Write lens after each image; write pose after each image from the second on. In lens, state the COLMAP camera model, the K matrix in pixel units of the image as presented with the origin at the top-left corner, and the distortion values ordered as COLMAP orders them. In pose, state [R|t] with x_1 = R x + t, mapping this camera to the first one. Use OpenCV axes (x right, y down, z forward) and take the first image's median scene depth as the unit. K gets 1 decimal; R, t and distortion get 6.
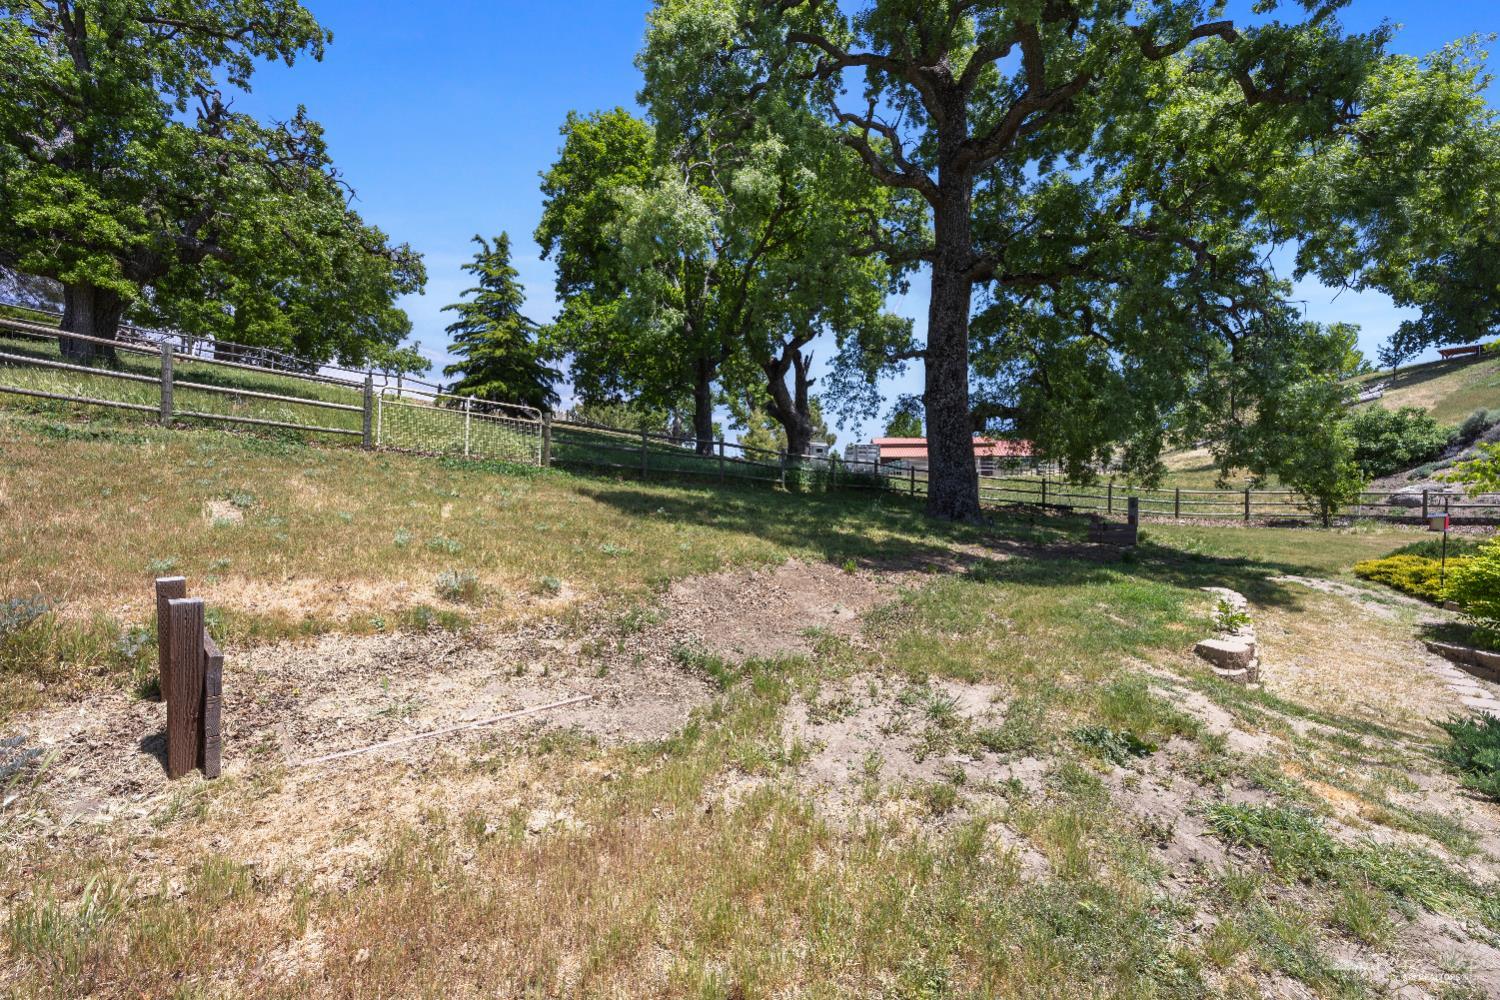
lens RADIAL K [[569.1, 0, 748.1], [0, 569.1, 498.7], [0, 0, 1]] dist [-0.003696, -0.000395]
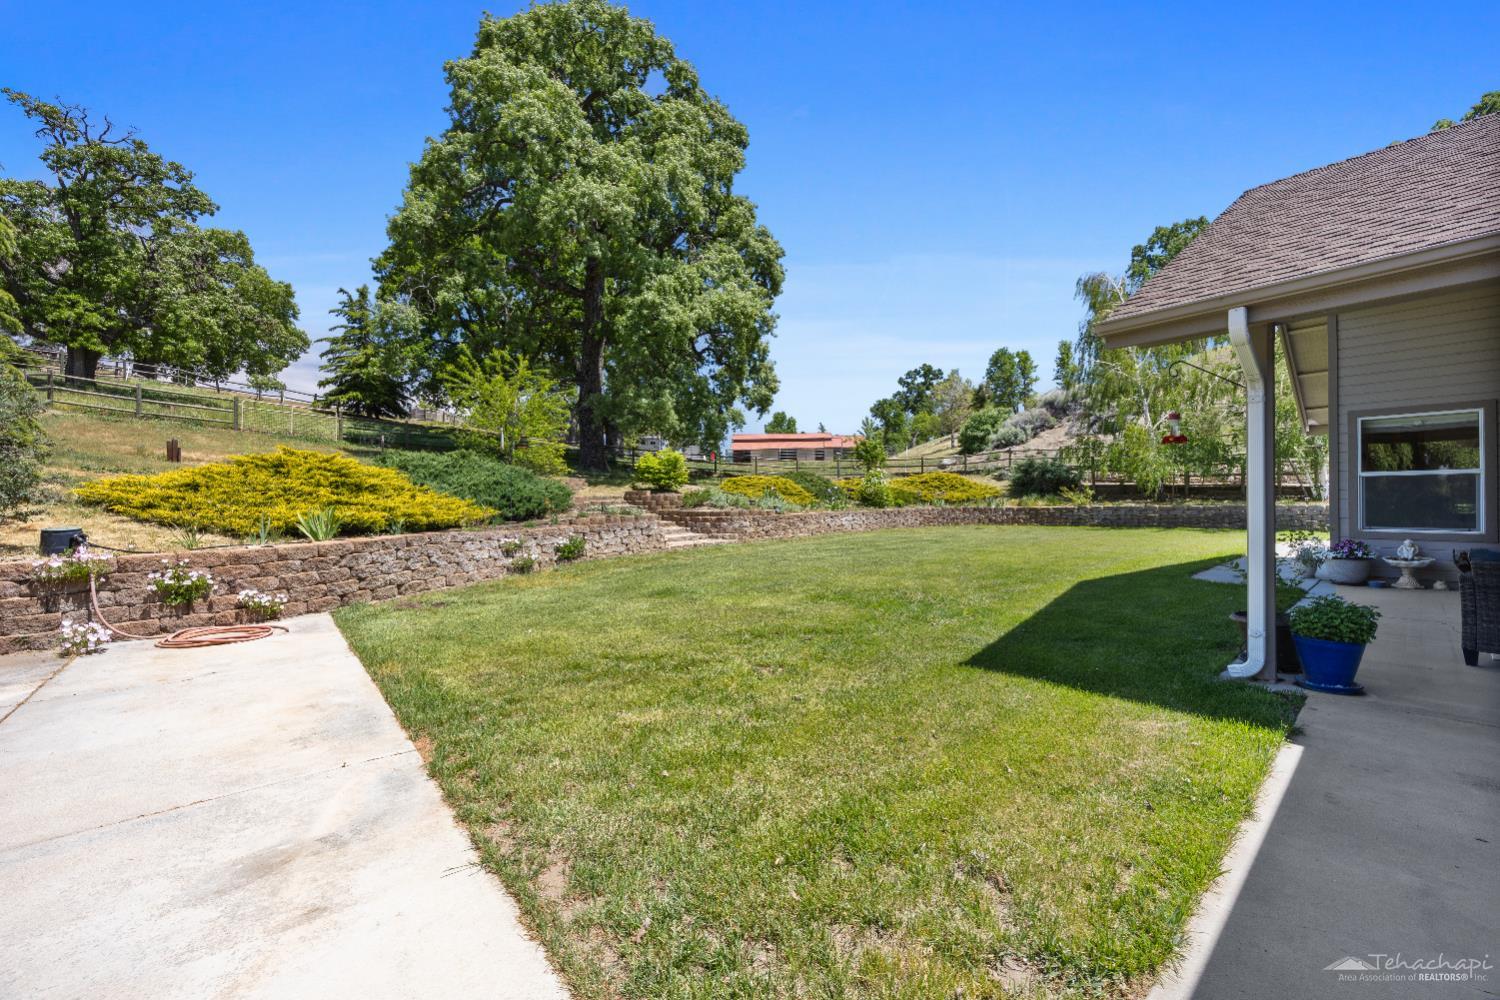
lens RADIAL K [[569.1, 0, 762.4], [0, 569.1, 494.5], [0, 0, 1]] dist [-0.003696, -0.000395]
pose [[0.995384, -0.018937, 0.094090, 0.847956], [0.019568, 0.999792, -0.005785, 0.160178], [-0.093961, 0.007600, 0.995547, -1.011344]]
